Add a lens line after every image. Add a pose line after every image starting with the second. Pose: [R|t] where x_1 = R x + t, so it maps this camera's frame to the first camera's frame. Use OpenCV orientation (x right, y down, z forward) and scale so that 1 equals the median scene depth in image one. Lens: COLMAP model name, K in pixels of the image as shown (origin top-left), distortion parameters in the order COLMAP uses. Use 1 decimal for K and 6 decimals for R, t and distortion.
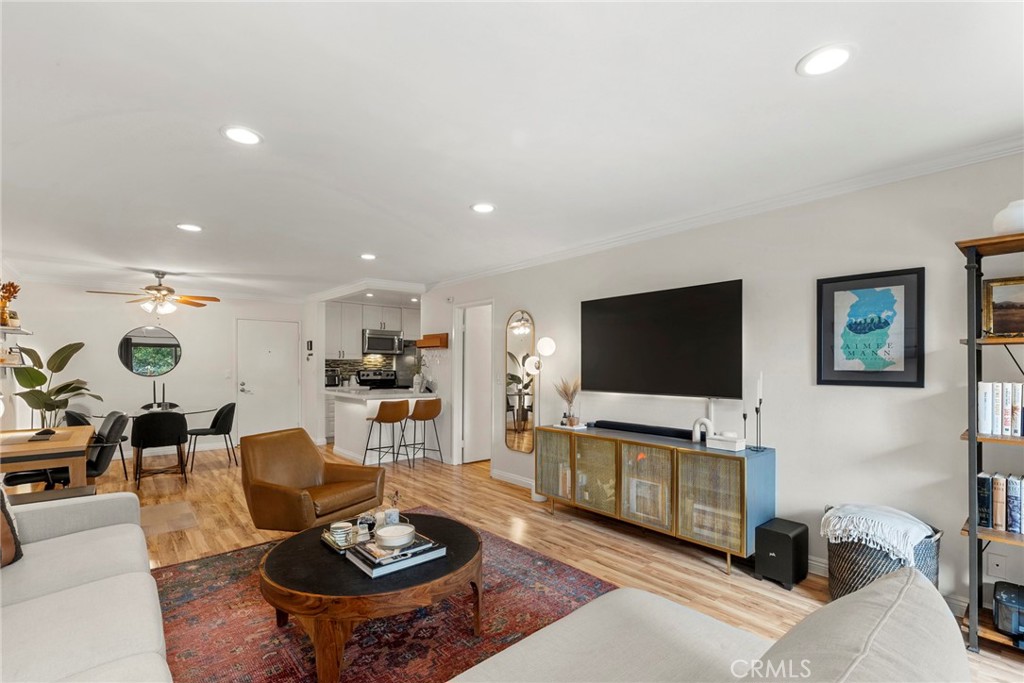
lens RADIAL K [[457.4, 0, 511.2], [0, 457.4, 369.2], [0, 0, 1]] dist [-0.000973, -0.000029]
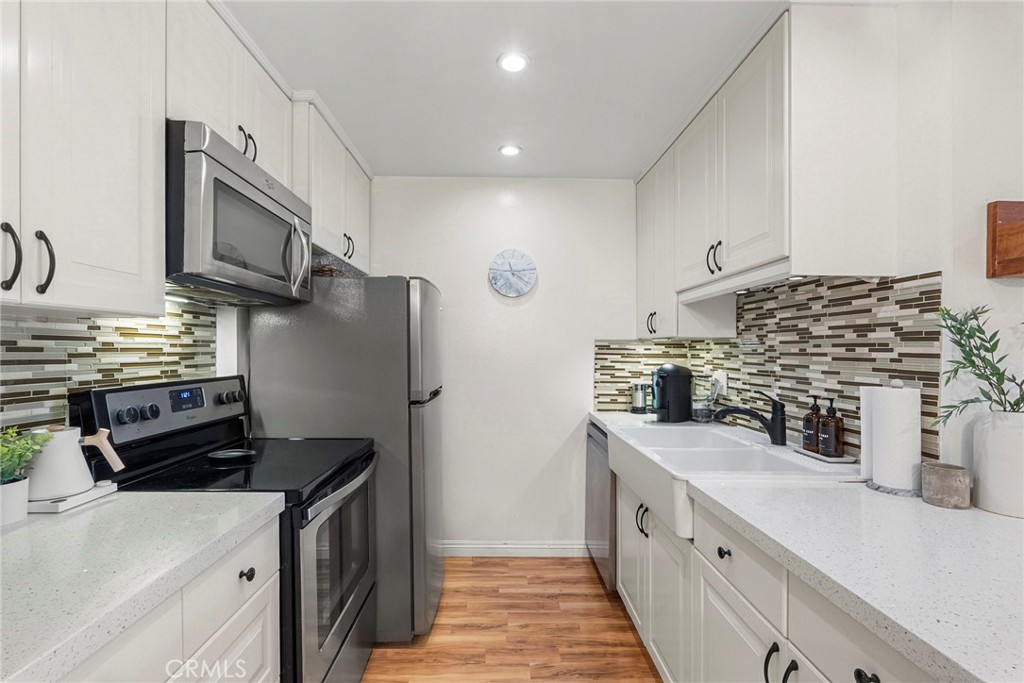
lens RADIAL K [[463.6, 0, 507.8], [0, 463.6, 351.1], [0, 0, 1]] dist [-0.002928, -0.000193]
pose [[0.631942, -0.002685, 0.775011, -0.699259], [-0.001181, 0.999990, 0.004427, -0.020325], [-0.775015, -0.003713, 0.631932, 1.528864]]
